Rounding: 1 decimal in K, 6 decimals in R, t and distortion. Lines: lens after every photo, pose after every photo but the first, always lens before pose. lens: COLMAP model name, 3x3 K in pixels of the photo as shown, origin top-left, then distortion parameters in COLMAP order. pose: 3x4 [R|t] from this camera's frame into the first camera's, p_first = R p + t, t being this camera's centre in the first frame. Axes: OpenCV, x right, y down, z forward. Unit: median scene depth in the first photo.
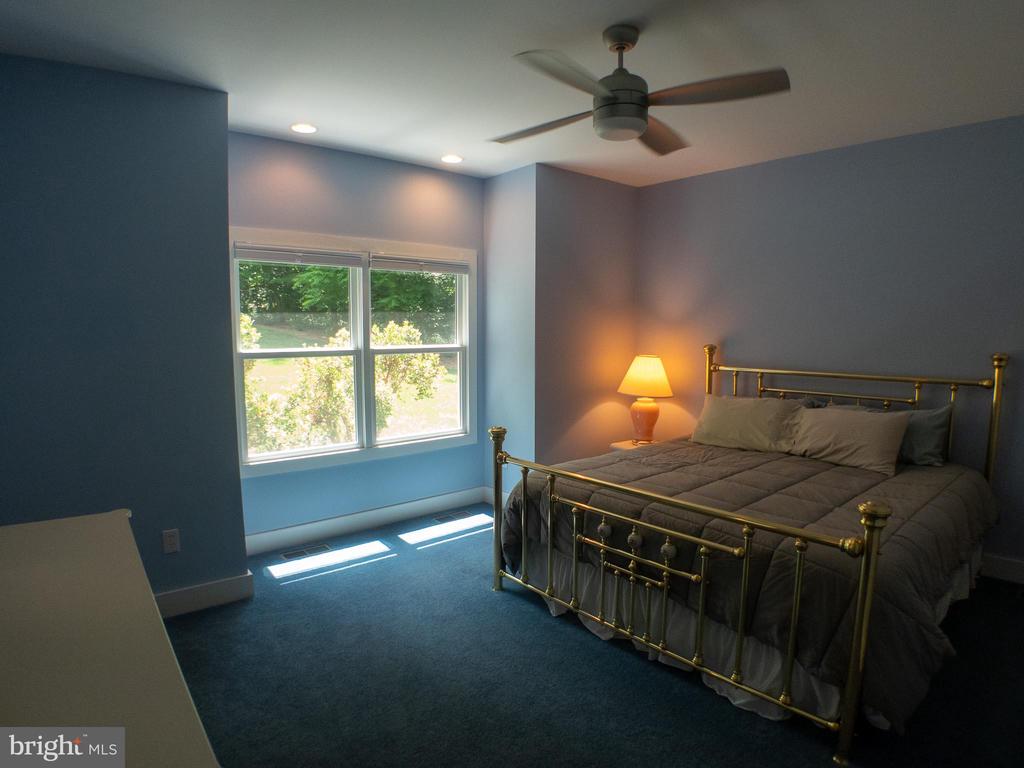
lens RADIAL K [[584.9, 0, 509.5], [0, 584.9, 390.2], [0, 0, 1]] dist [-0.094975, 0.003044]
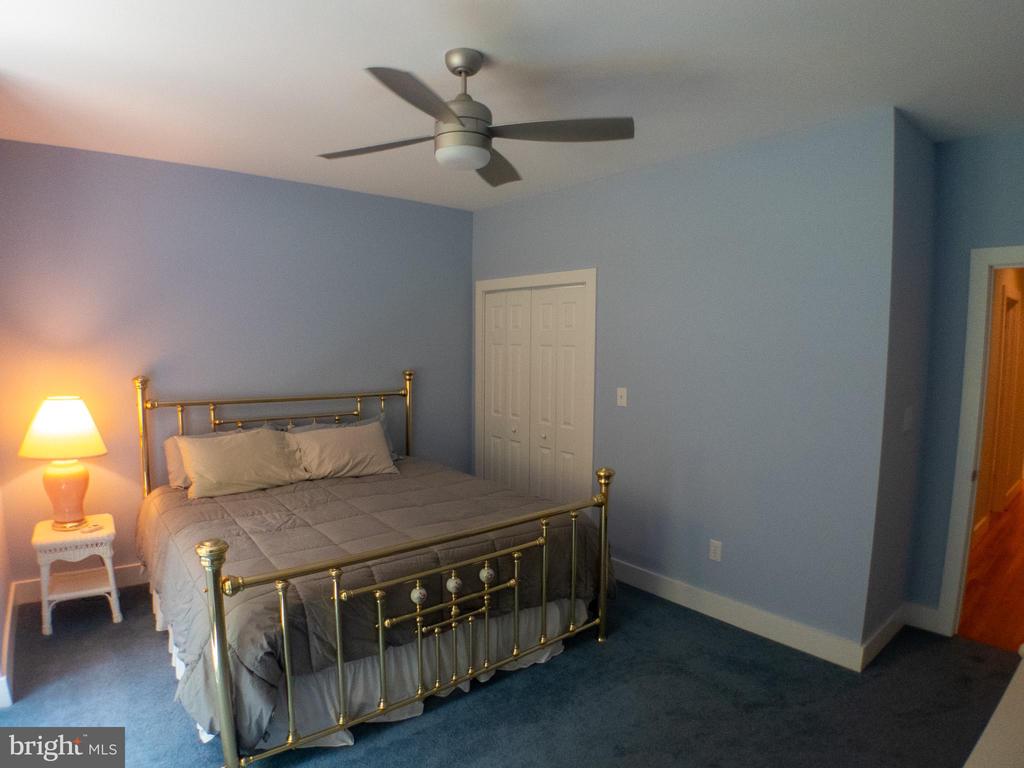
lens RADIAL K [[589.0, 0, 508.0], [0, 589.0, 394.9], [0, 0, 1]] dist [-0.090929, 0.001866]
pose [[0.024805, -0.080067, 0.996481, -0.583871], [0.092327, 0.992711, 0.077466, -0.096144], [-0.995420, 0.090081, 0.032017, 0.688393]]
